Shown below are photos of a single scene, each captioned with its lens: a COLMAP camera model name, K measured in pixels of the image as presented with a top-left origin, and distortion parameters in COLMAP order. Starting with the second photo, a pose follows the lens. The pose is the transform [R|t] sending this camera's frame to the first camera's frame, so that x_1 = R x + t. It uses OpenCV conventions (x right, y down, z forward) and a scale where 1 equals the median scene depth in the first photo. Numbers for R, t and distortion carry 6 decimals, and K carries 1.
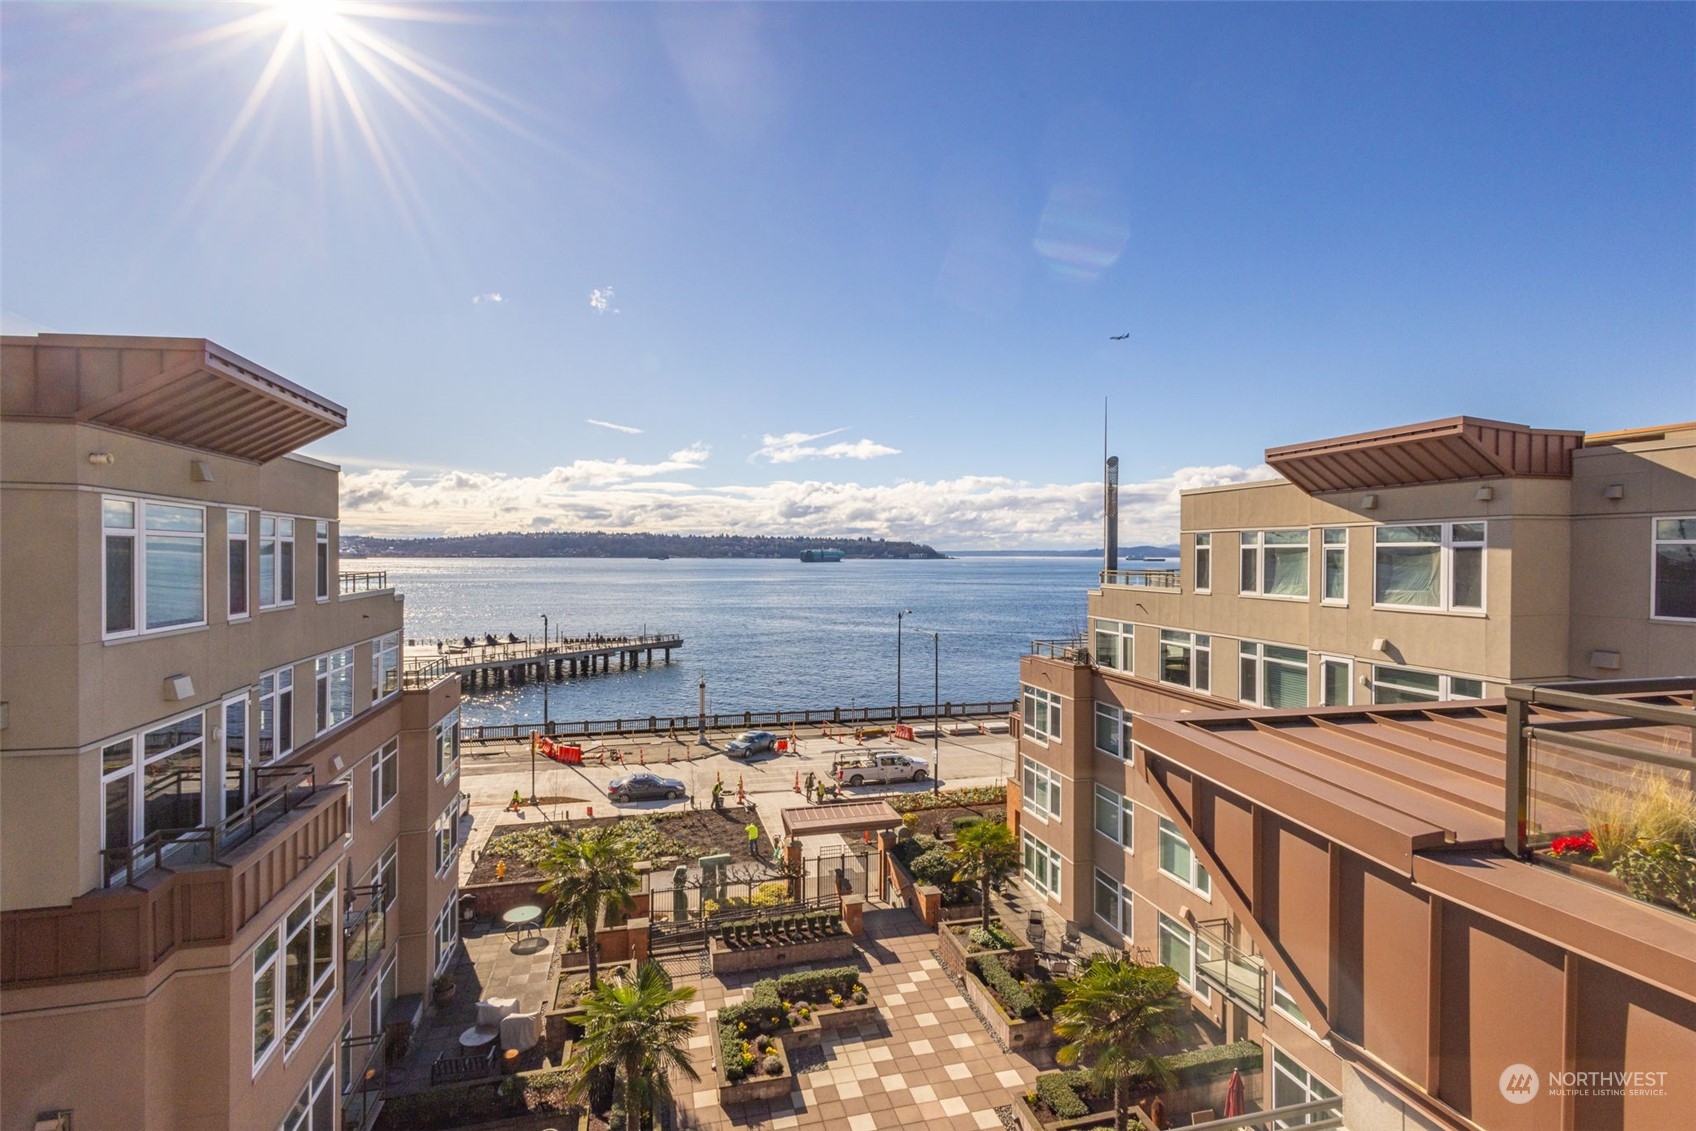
lens RADIAL K [[734.7, 0, 857.0], [0, 734.7, 570.1], [0, 0, 1]] dist [0.001995, 0.000330]
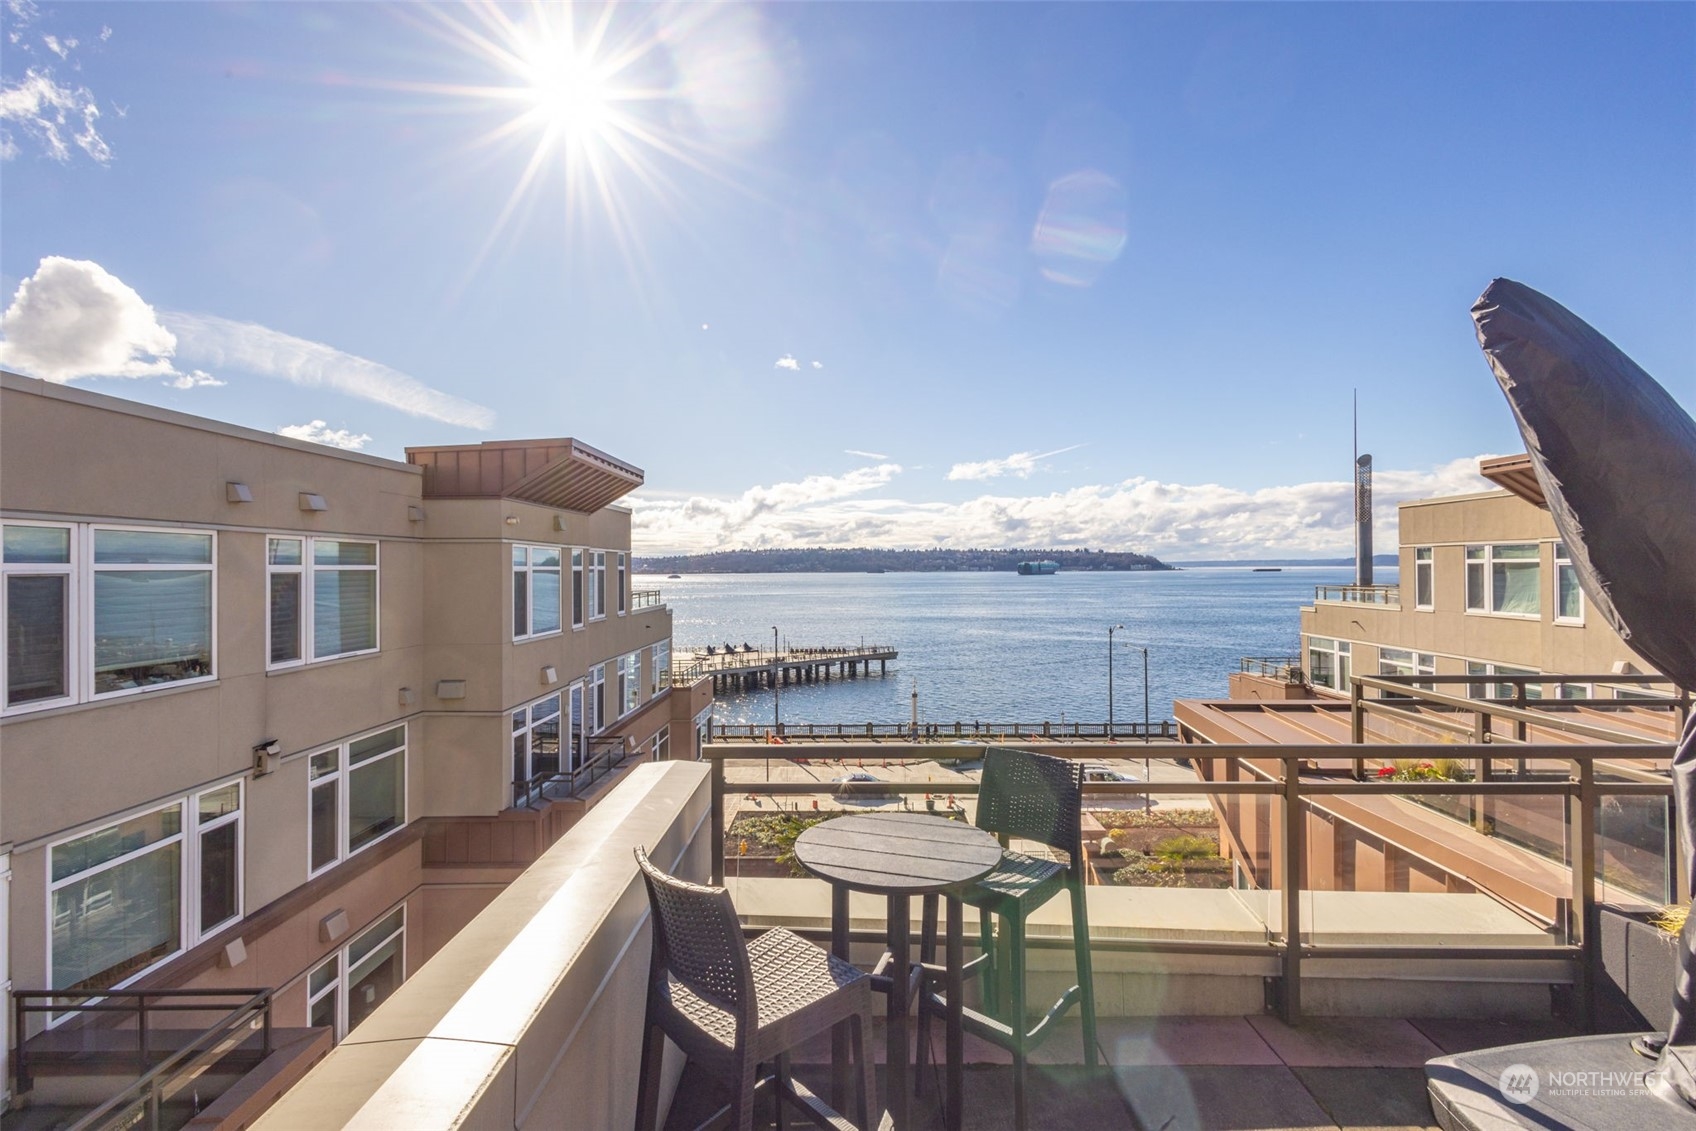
lens RADIAL K [[770.1, 0, 842.0], [0, 770.1, 570.2], [0, 0, 1]] dist [-0.006655, -0.000174]
pose [[0.953050, -0.012830, -0.302542, 0.032810], [0.008469, 0.999841, -0.015723, -0.006944], [0.302696, 0.012422, 0.953006, -0.106594]]
